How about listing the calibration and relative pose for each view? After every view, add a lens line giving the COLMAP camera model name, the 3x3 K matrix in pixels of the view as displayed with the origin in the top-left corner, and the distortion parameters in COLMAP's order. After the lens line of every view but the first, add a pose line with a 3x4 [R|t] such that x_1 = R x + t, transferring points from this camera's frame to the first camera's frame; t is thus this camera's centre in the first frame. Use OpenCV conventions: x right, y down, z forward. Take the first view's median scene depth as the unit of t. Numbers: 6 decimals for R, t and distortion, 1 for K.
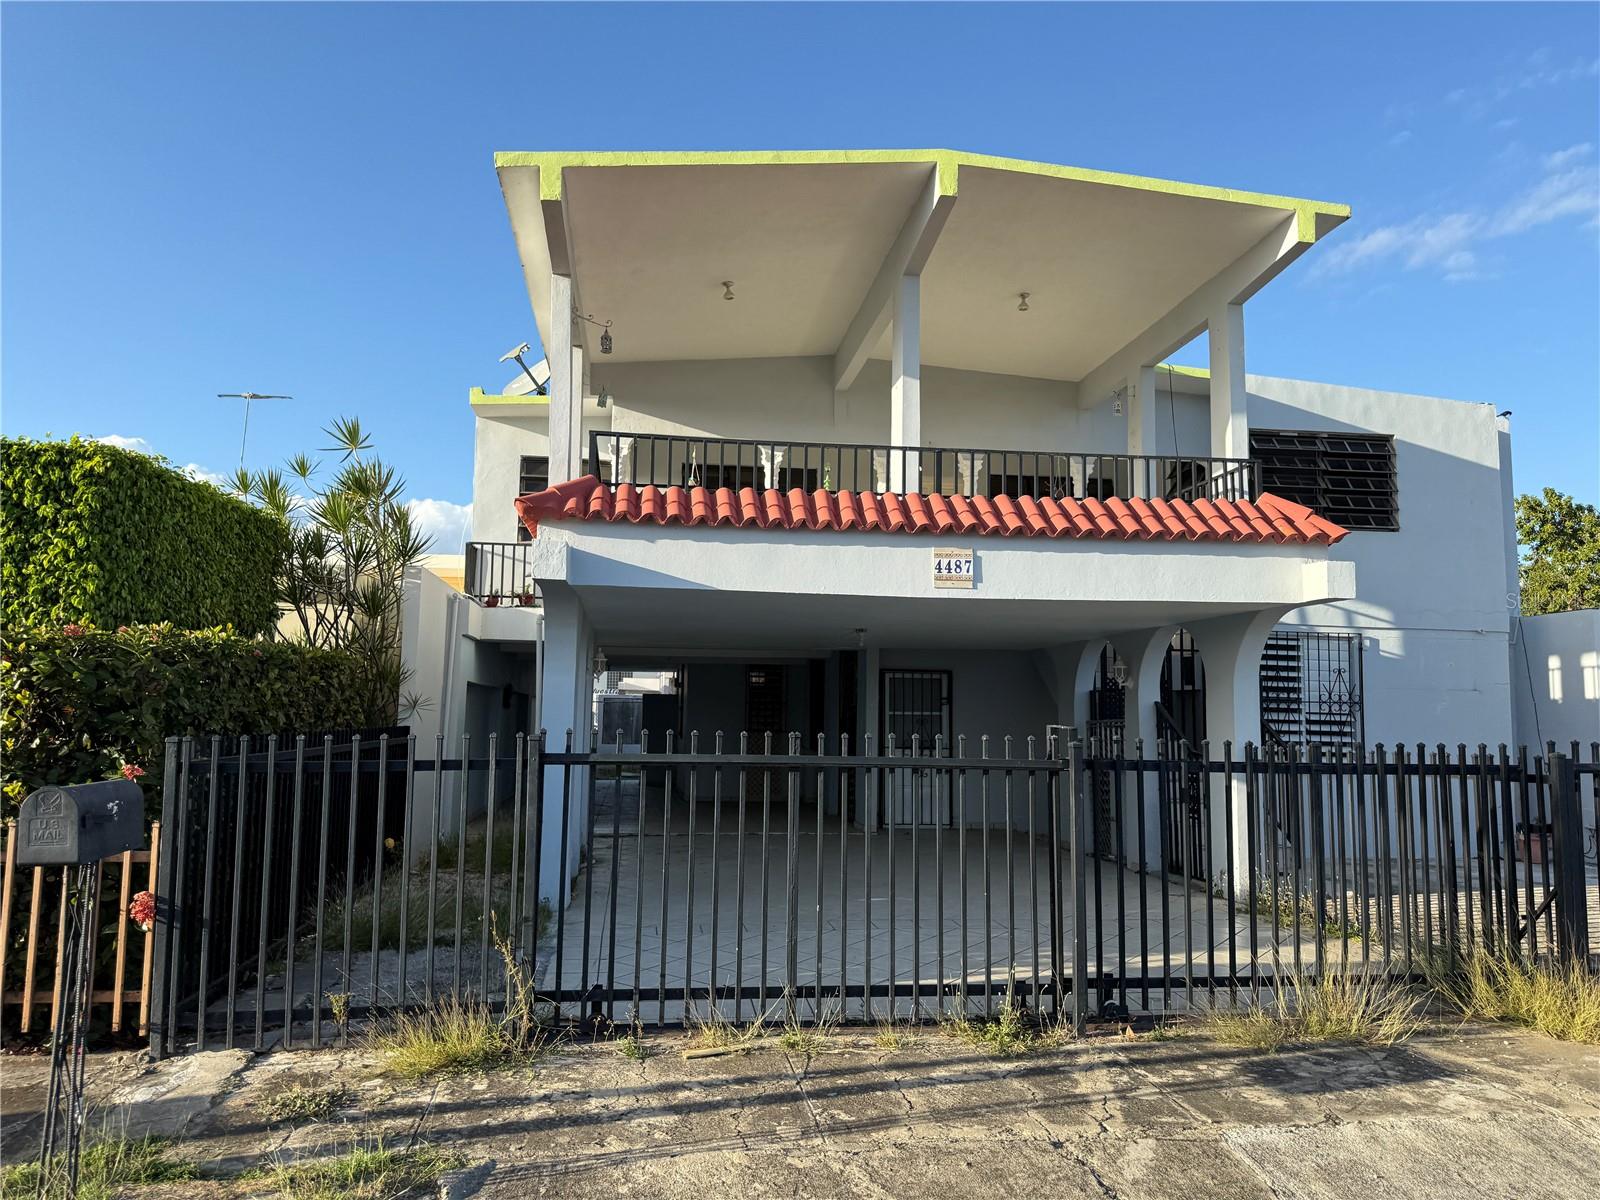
lens RADIAL K [[1137.8, 0, 792.6], [0, 1137.8, 614.8], [0, 0, 1]] dist [0.045783, -0.060344]
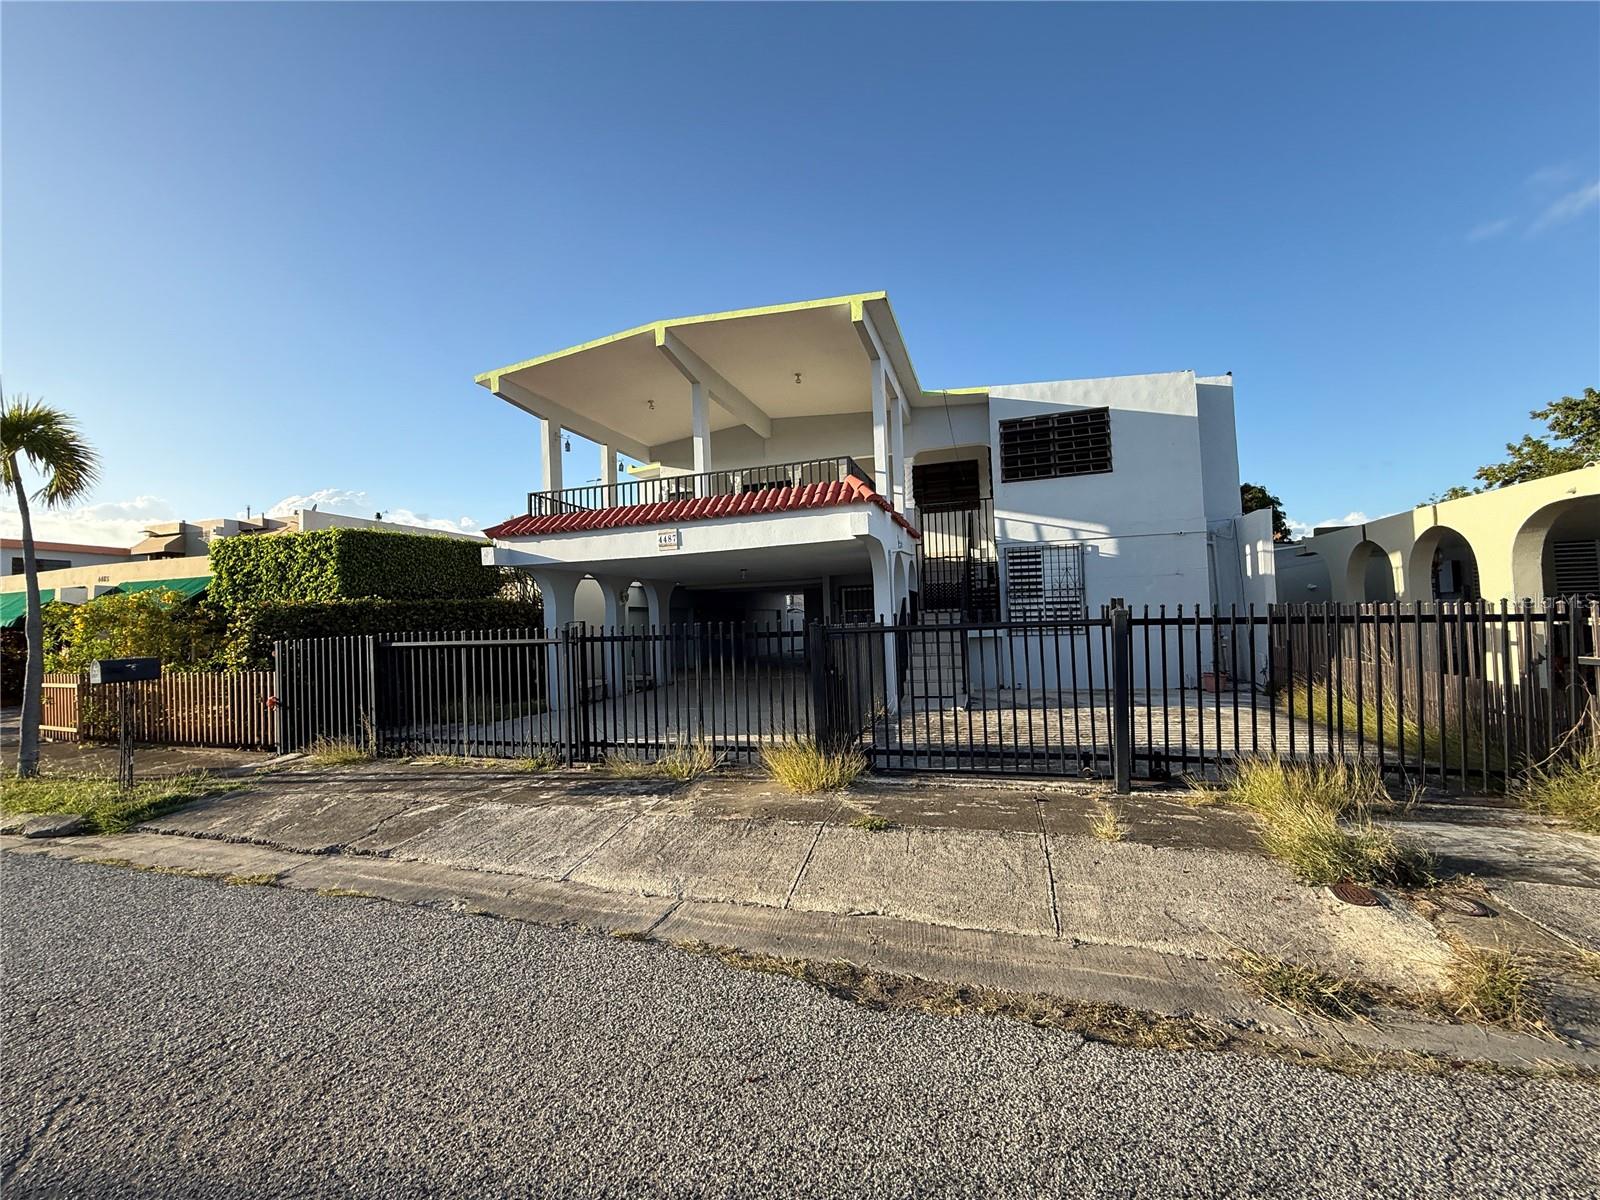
lens RADIAL K [[642.5, 0, 795.4], [0, 642.5, 603.5], [0, 0, 1]] dist [-0.001137, 0.000323]
pose [[0.900847, -0.056600, -0.430431, 0.691447], [0.087026, 0.994884, 0.051311, 0.025467], [0.425324, -0.083682, 0.901164, 0.081525]]
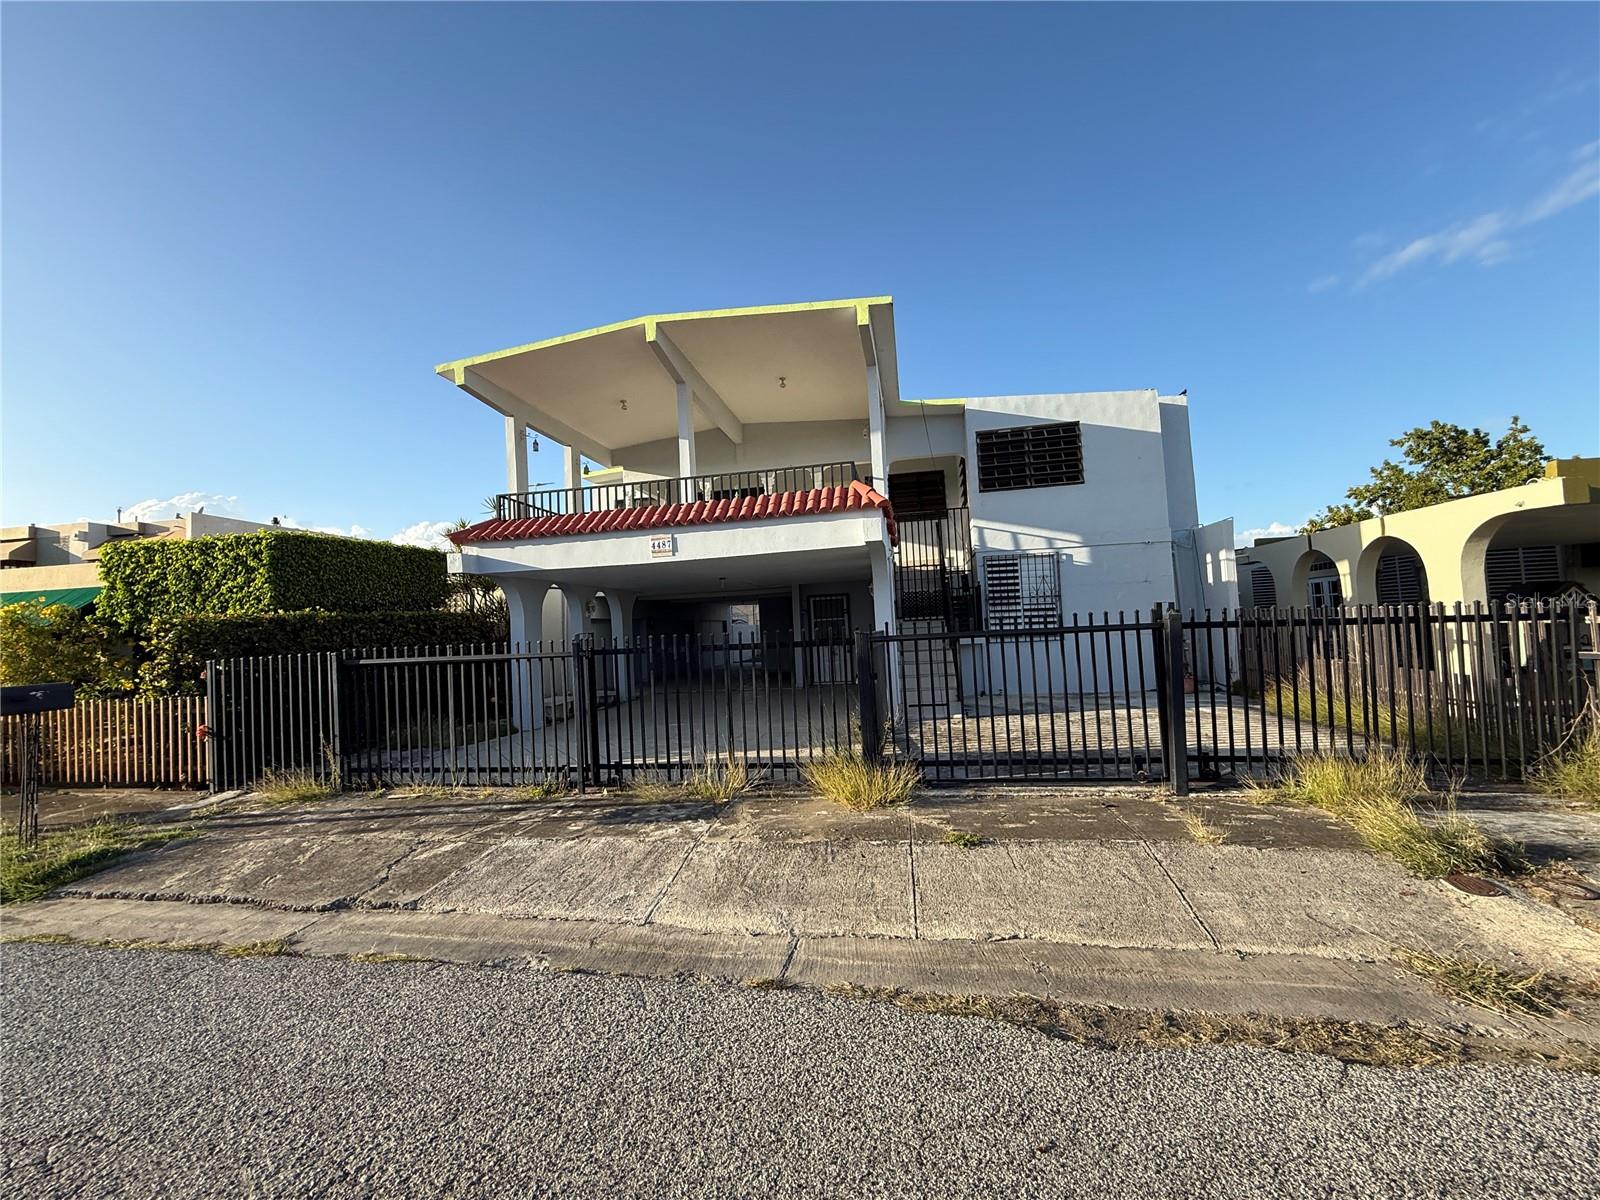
lens RADIAL K [[641.6, 0, 795.4], [0, 641.6, 603.8], [0, 0, 1]] dist [-0.000774, 0.000065]
pose [[0.948041, -0.070296, -0.310286, 0.567612], [0.088645, 0.995027, 0.045419, 0.020544], [0.305550, -0.070564, 0.949558, 0.066613]]
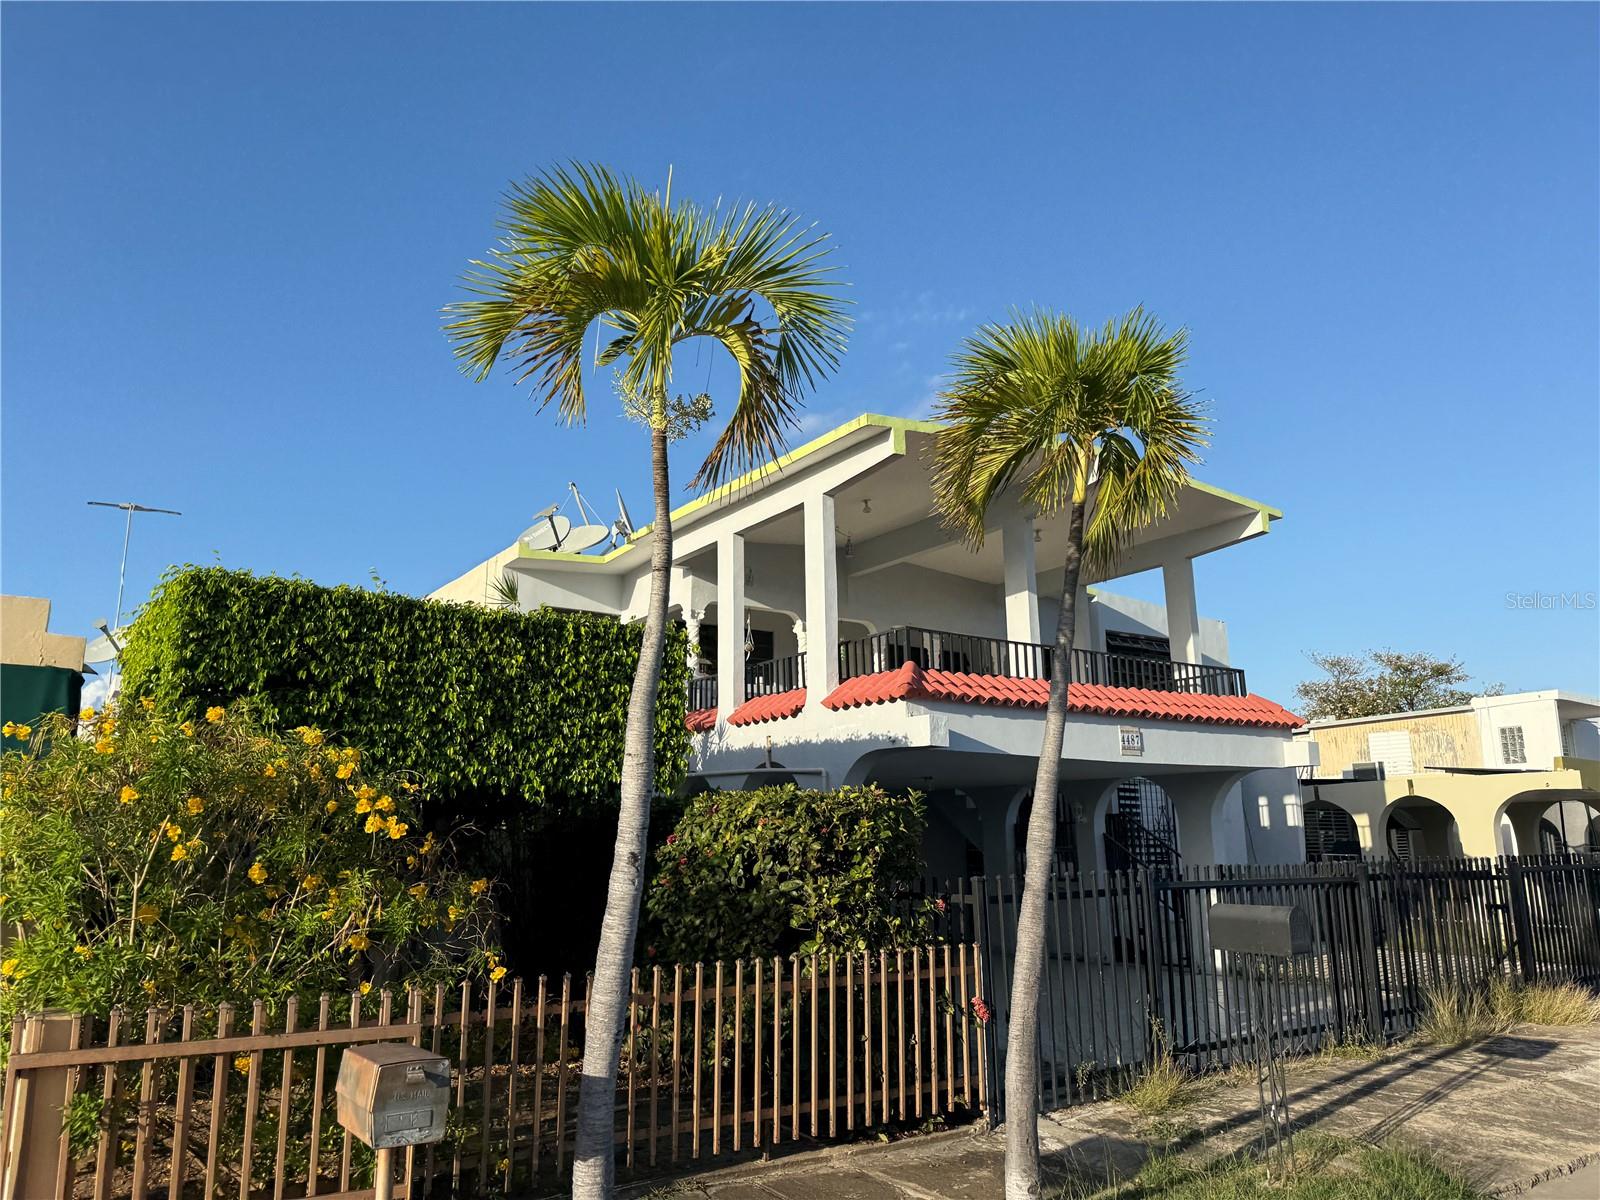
lens RADIAL K [[1144.8, 0, 795.4], [0, 1144.8, 589.6], [0, 0, 1]] dist [0.049694, -0.063249]
pose [[0.889303, 0.077398, 0.450721, -0.756801], [-0.018078, 0.990754, -0.134464, -0.023659], [-0.456961, 0.111431, 0.882479, -0.074751]]
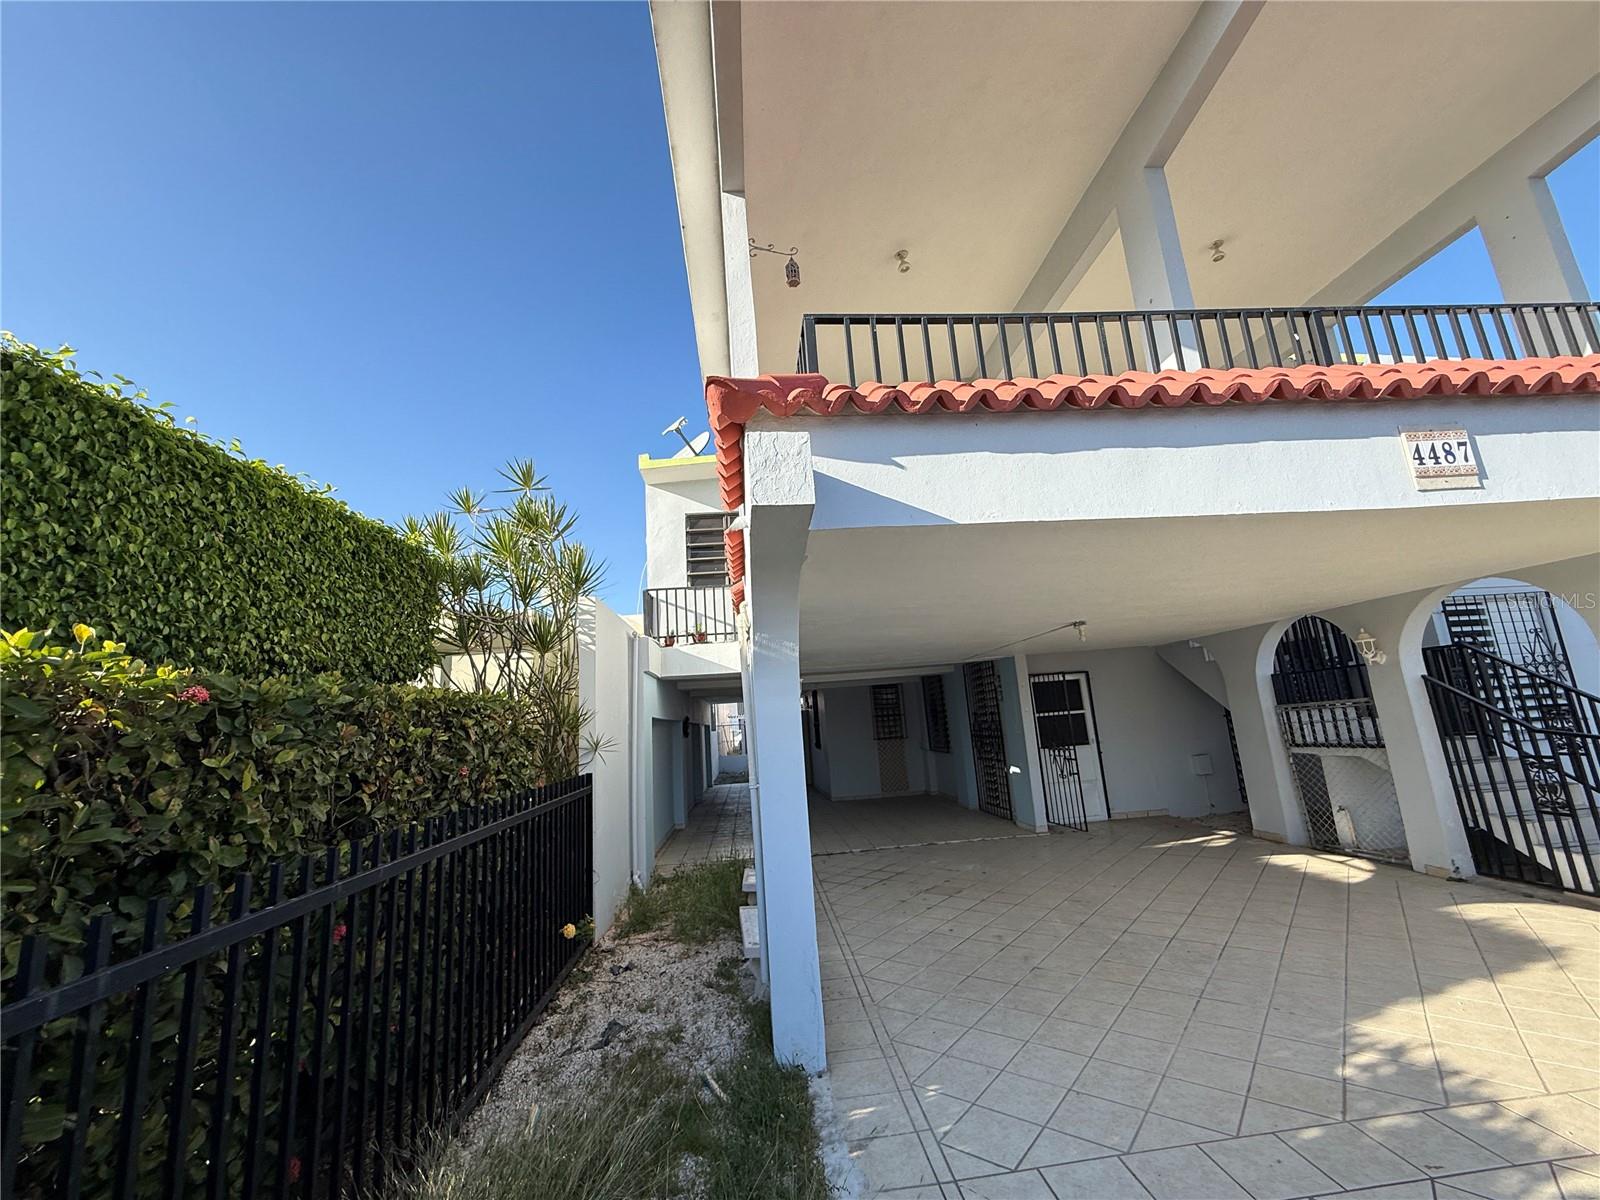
lens RADIAL K [[637.5, 0, 790.7], [0, 637.5, 599.4], [0, 0, 1]] dist [0.000427, -0.000168]
pose [[0.994283, -0.093113, -0.052267, -0.159570], [0.087200, 0.990552, -0.105841, 0.032687], [0.061628, 0.100678, 0.993008, 0.564781]]
